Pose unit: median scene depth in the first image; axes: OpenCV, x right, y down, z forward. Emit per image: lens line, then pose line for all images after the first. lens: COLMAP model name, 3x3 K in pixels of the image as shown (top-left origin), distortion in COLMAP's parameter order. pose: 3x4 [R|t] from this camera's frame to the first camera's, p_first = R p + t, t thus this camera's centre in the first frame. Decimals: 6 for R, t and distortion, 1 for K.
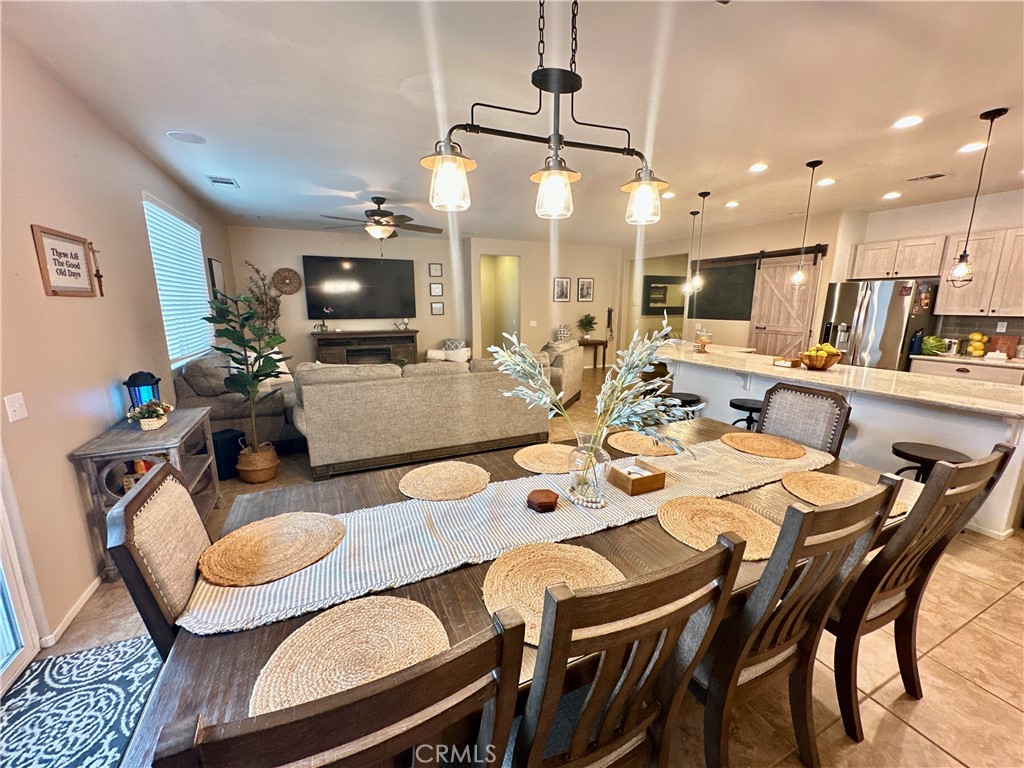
lens RADIAL K [[404.5, 0, 512.0], [0, 404.5, 384.0], [0, 0, 1]] dist [-0.000629, -0.000075]
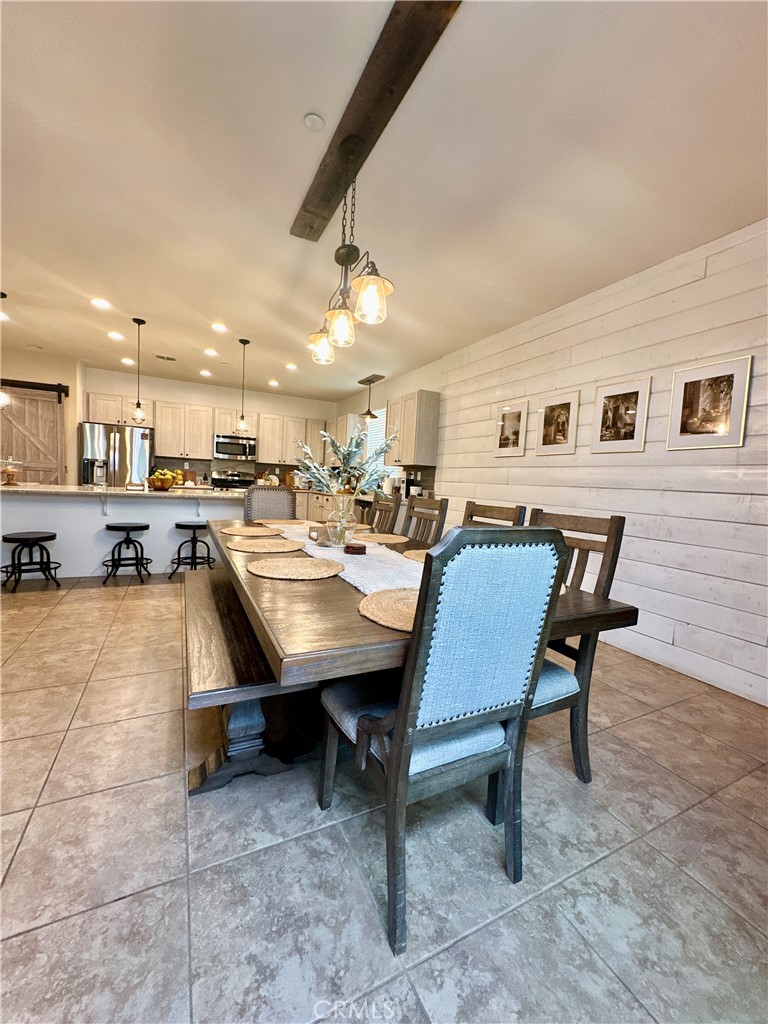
lens RADIAL K [[404.5, 0, 384.0], [0, 404.5, 512.0], [0, 0, 1]] dist [-0.000629, -0.000075]
pose [[-0.023130, -0.078313, 0.996660, -0.393439], [0.143608, 0.986328, 0.080834, 0.021511], [-0.989364, 0.144998, -0.011567, 0.267868]]
